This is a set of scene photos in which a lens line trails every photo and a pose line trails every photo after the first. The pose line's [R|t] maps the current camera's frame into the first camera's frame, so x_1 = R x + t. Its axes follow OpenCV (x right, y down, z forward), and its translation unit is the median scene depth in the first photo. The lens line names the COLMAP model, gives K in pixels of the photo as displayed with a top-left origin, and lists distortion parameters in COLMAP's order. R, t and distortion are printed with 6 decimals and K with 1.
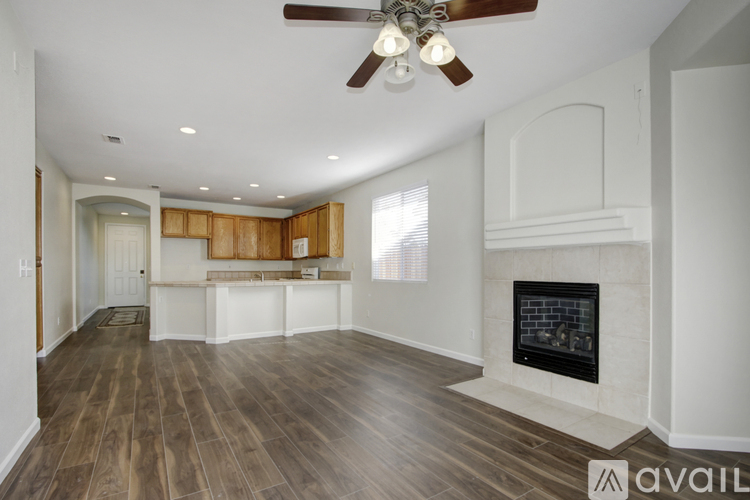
lens RADIAL K [[367.9, 0, 376.1], [0, 367.9, 271.8], [0, 0, 1]] dist [-0.002563, -0.000395]
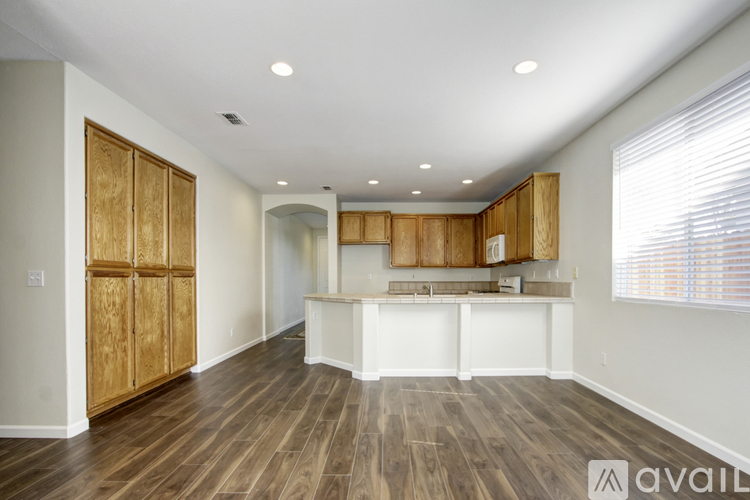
lens RADIAL K [[358.6, 0, 382.2], [0, 358.6, 281.6], [0, 0, 1]] dist [-0.004508, -0.000377]
pose [[0.833743, 0.001771, -0.552150, -0.002746], [-0.002011, 0.999998, 0.000170, -0.002375], [0.552149, 0.000969, 0.833745, 0.329064]]
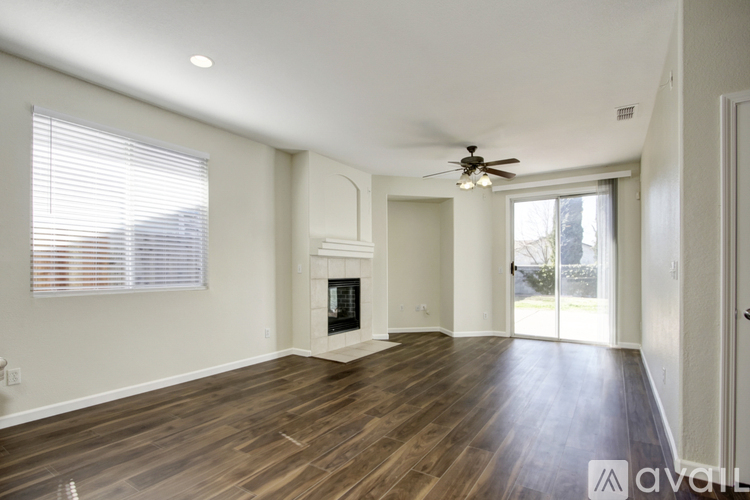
lens RADIAL K [[367.9, 0, 376.1], [0, 367.9, 271.8], [0, 0, 1]] dist [-0.002563, -0.000395]
pose [[-0.417151, -0.001391, 0.908836, -0.511160], [0.005311, 0.999978, 0.003968, -0.004188], [-0.908822, 0.006482, -0.417135, 0.718252]]
